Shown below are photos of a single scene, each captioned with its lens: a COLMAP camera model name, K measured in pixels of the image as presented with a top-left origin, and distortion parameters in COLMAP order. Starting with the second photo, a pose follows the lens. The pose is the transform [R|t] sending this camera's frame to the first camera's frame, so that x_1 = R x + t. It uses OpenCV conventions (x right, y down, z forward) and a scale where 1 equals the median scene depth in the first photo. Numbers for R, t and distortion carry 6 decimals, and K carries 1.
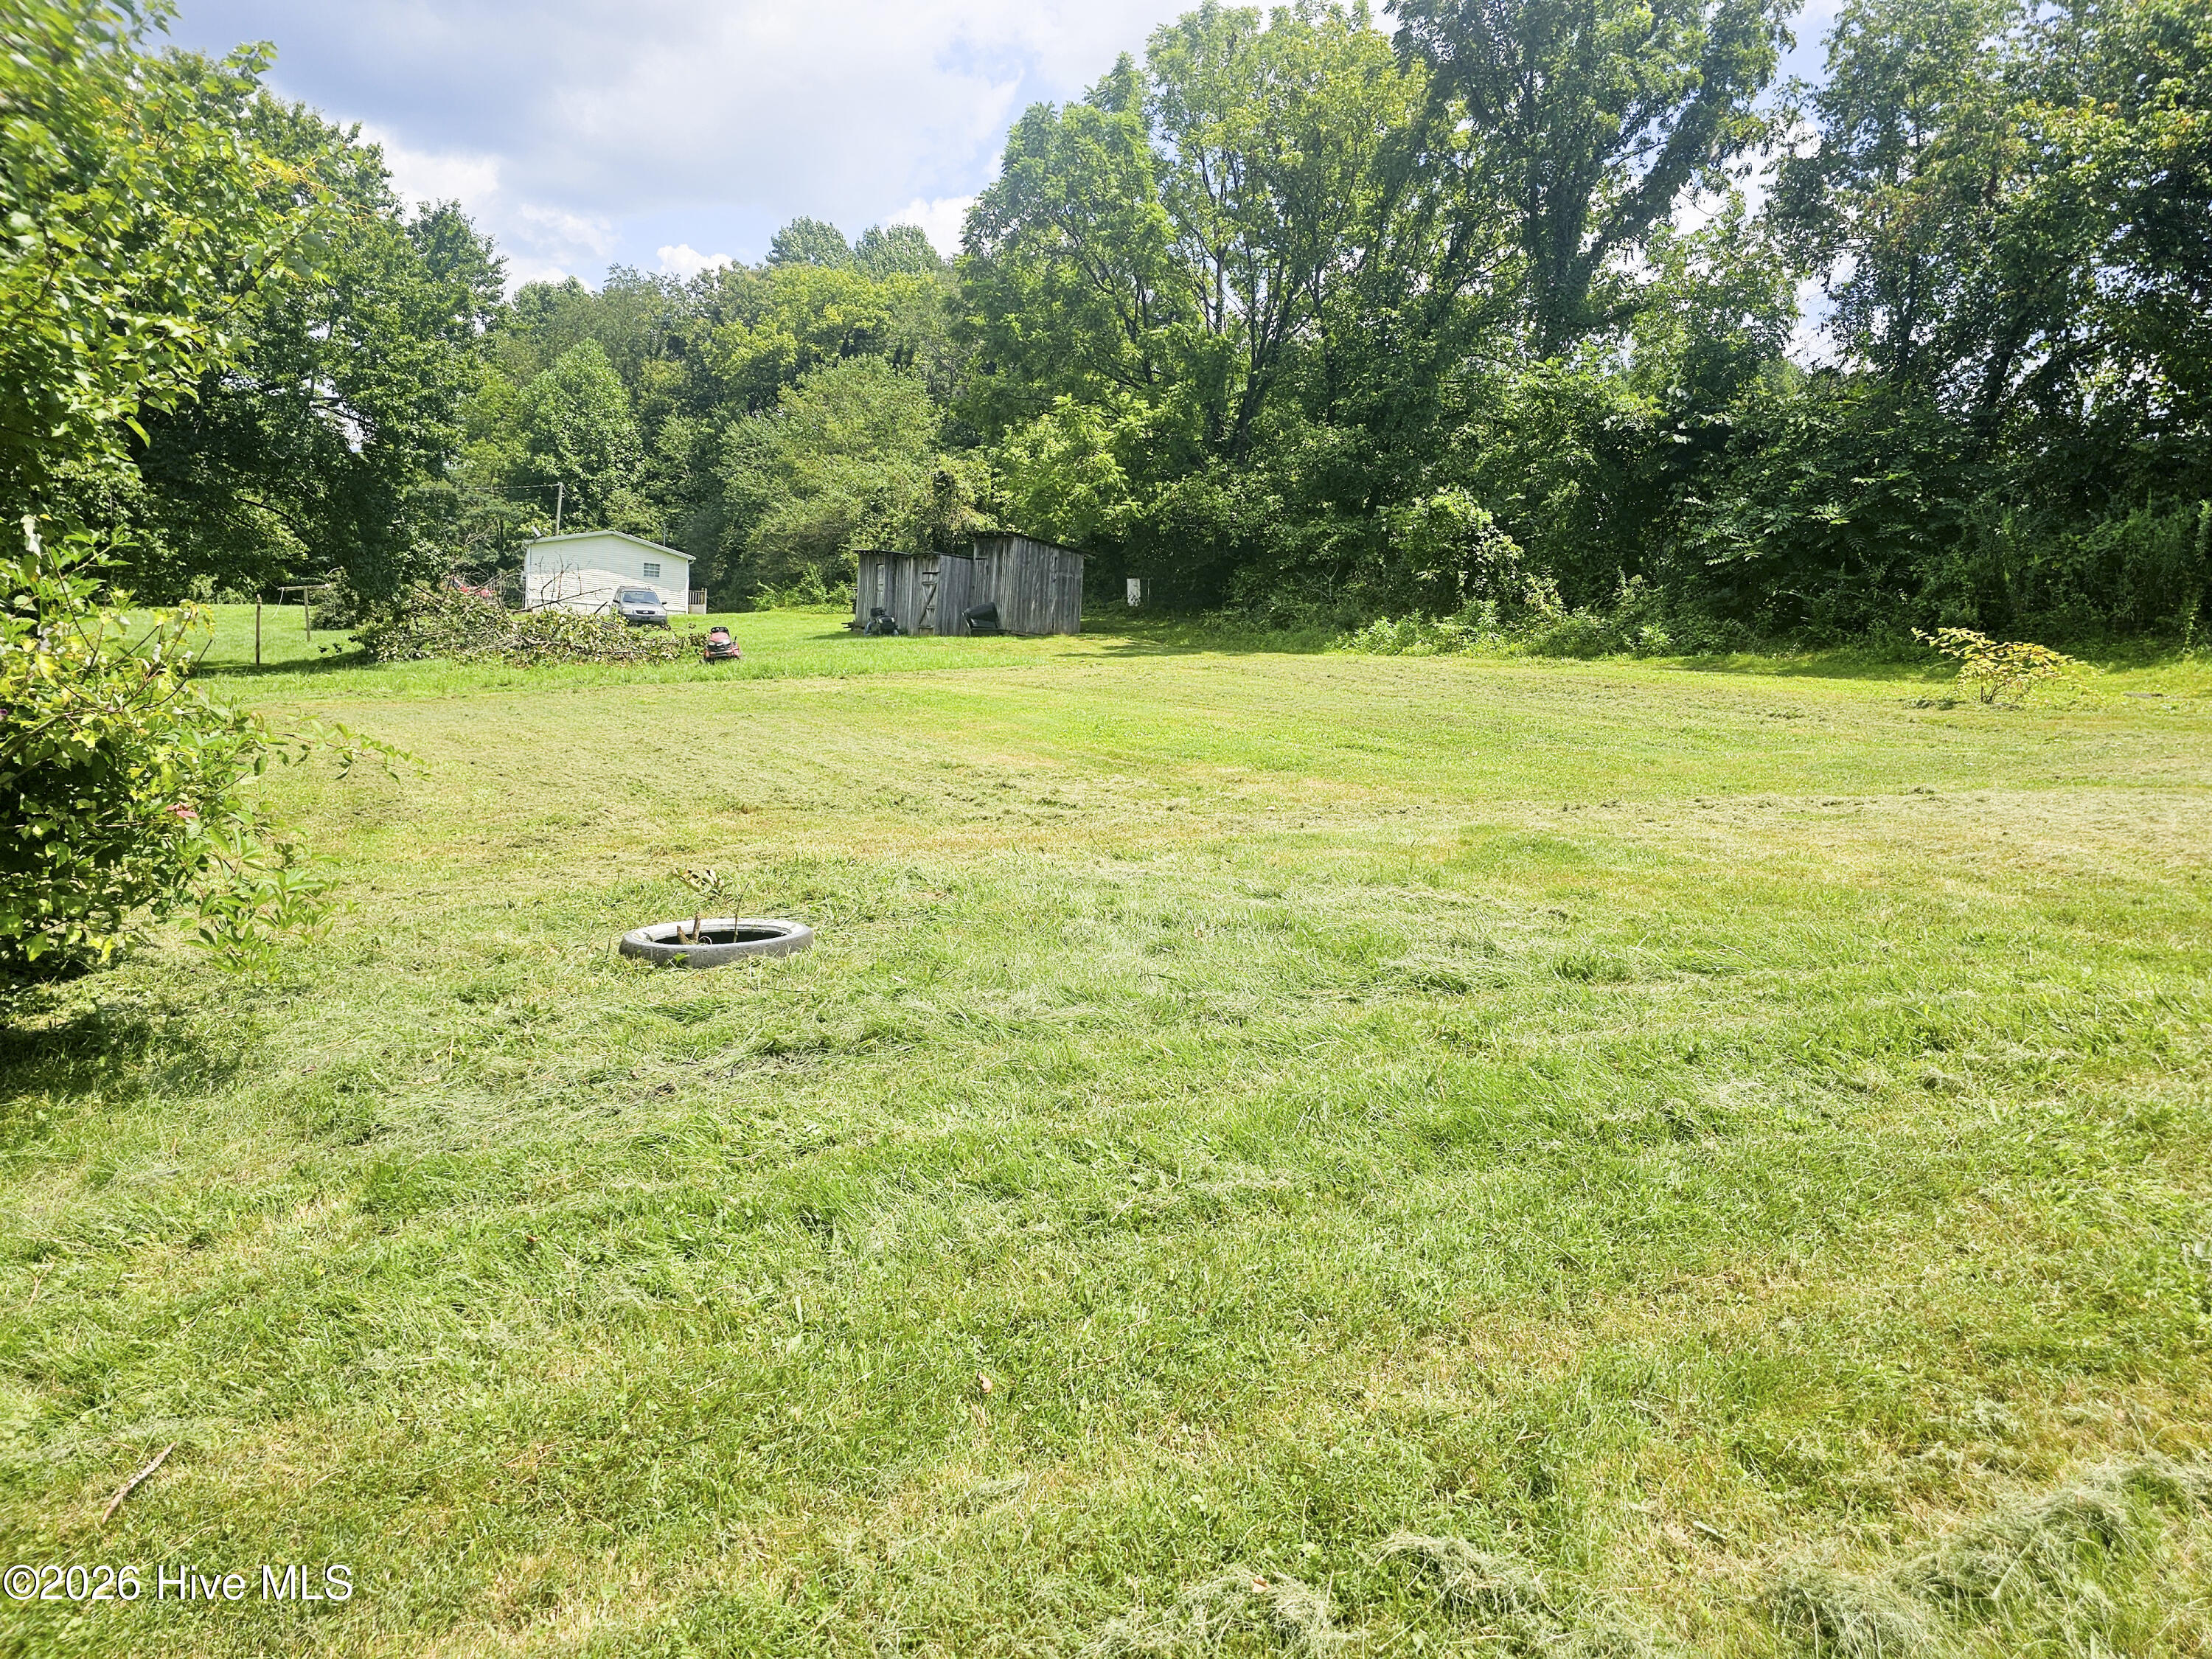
lens RADIAL K [[1409.5, 0, 1106.0], [0, 1409.5, 829.5], [0, 0, 1]] dist [0.032117, -0.026569]
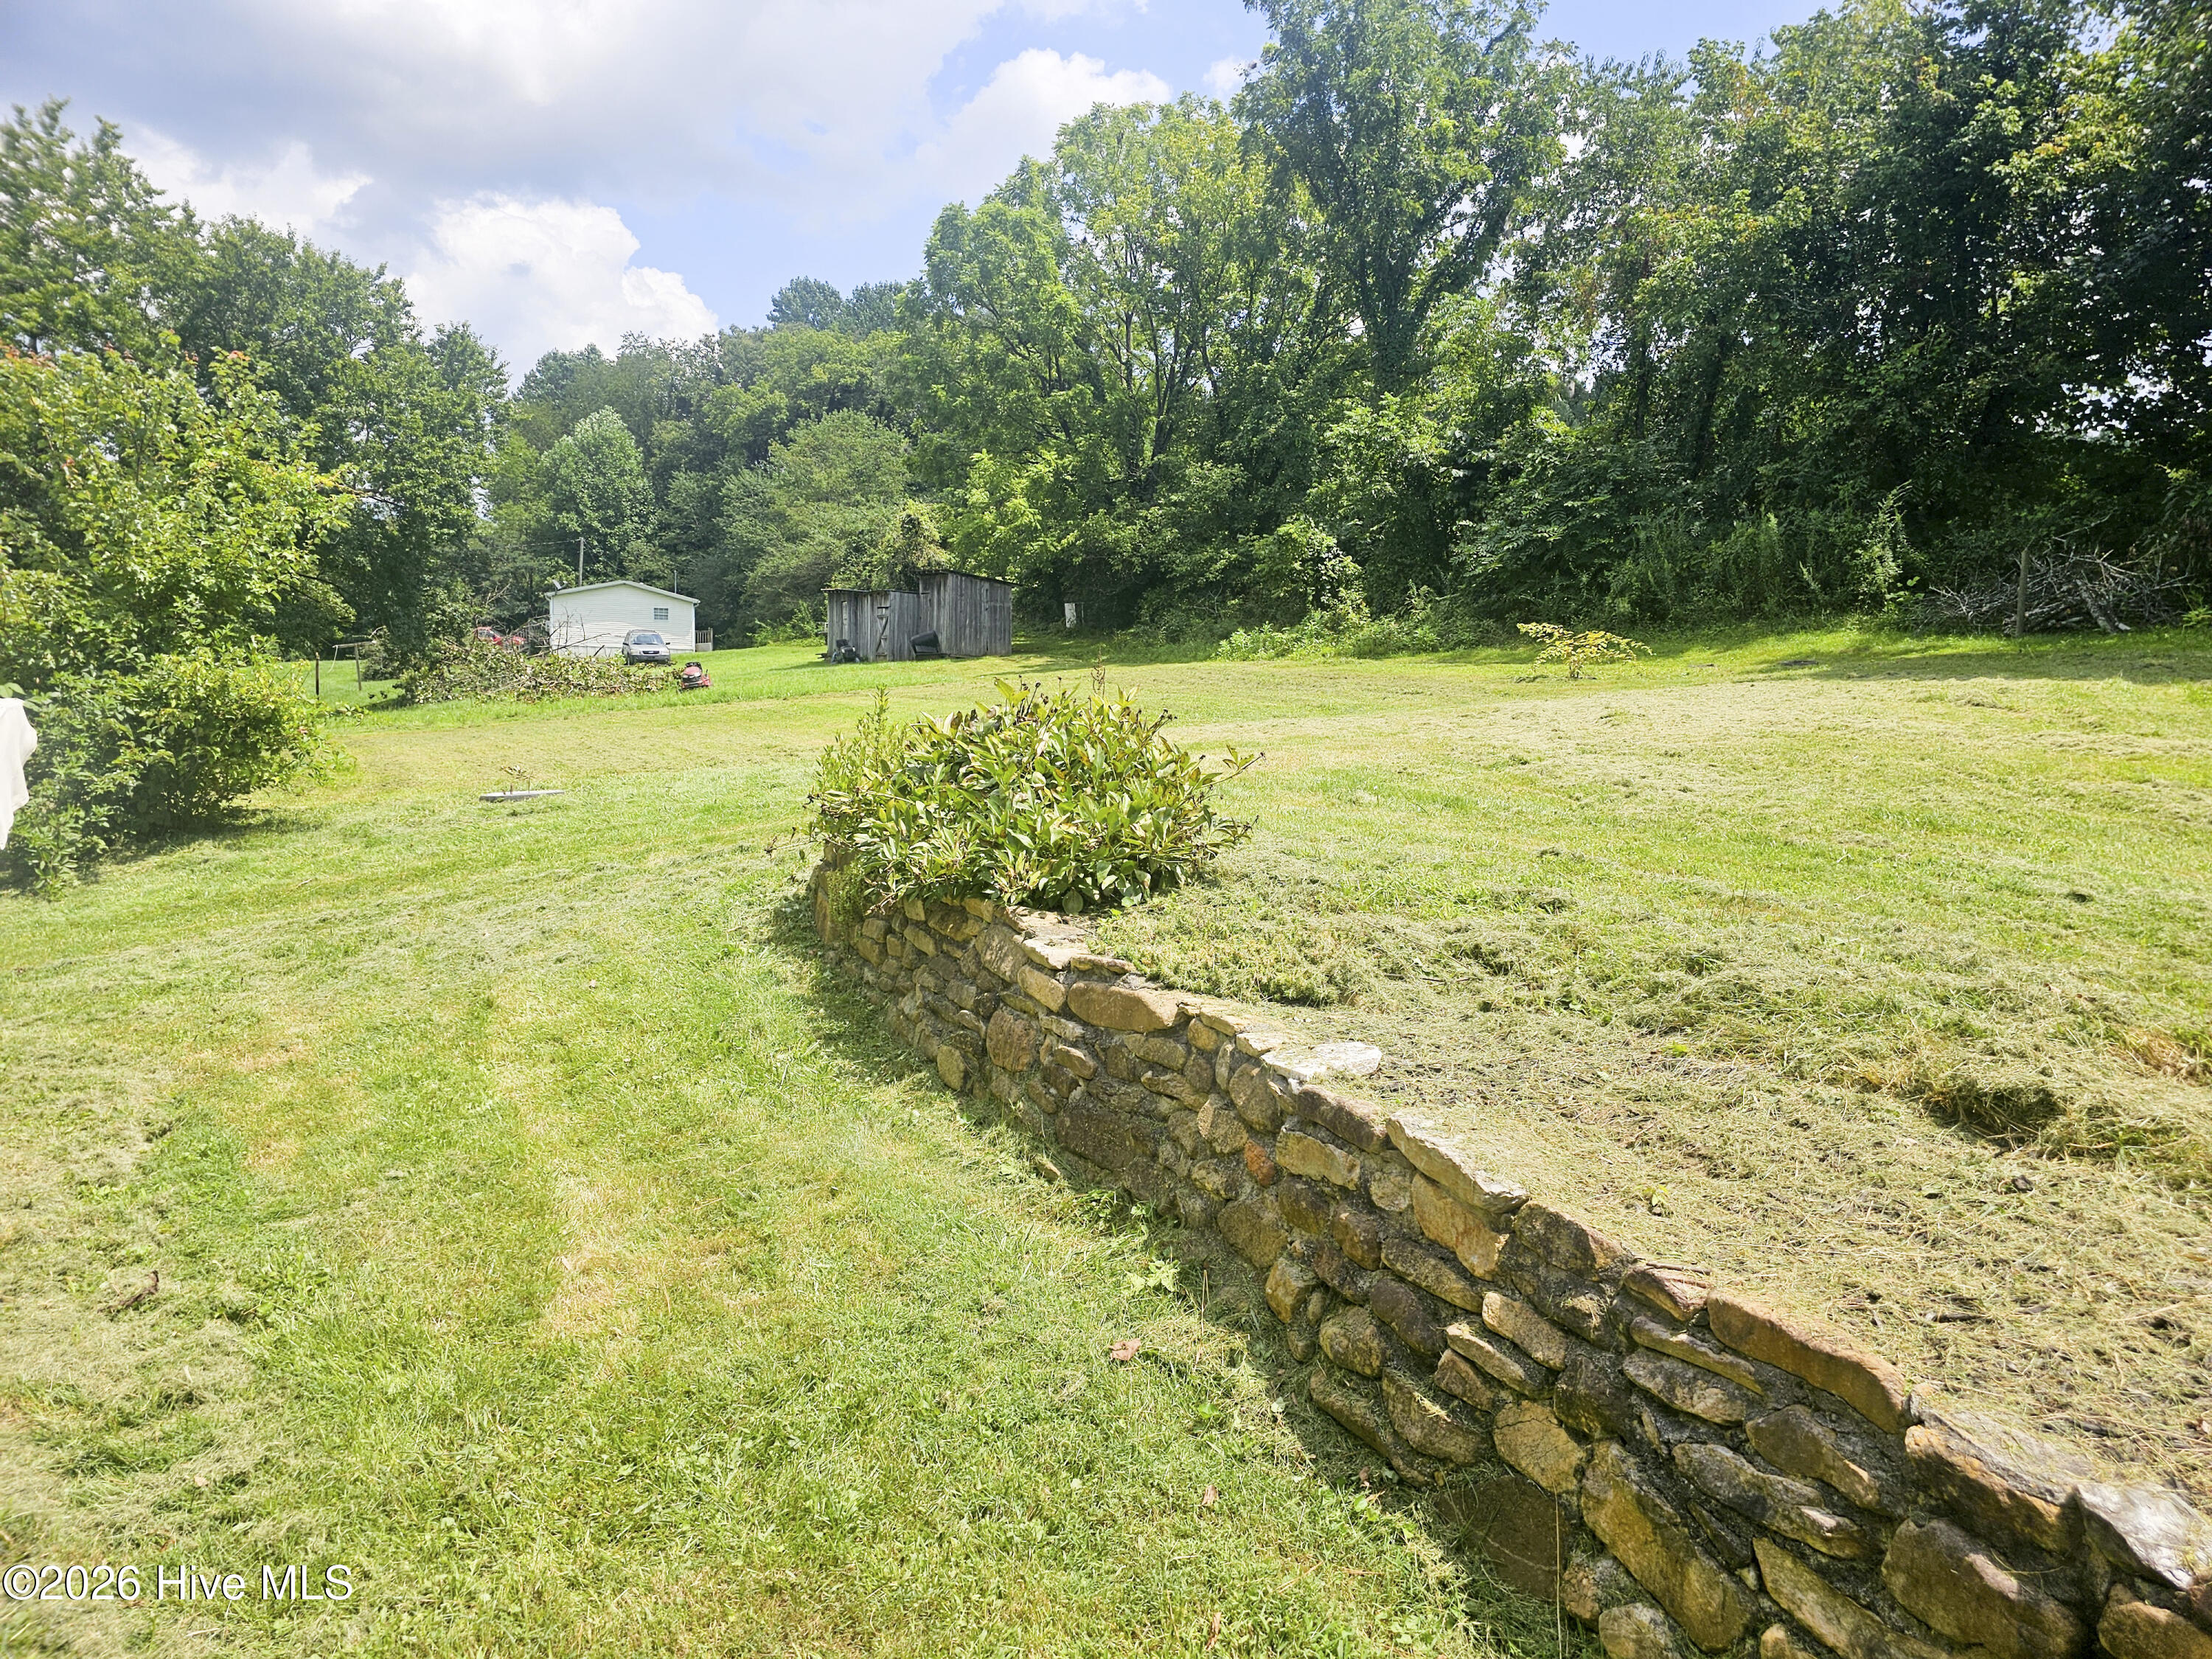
lens RADIAL K [[1452.5, 0, 1107.4], [0, 1452.5, 843.5], [0, 0, 1]] dist [0.021508, -0.004261]
pose [[0.998250, -0.038734, -0.044692, 0.103077], [0.038388, 0.999226, -0.008574, 0.027864], [0.044989, 0.006843, 0.998964, -0.175503]]
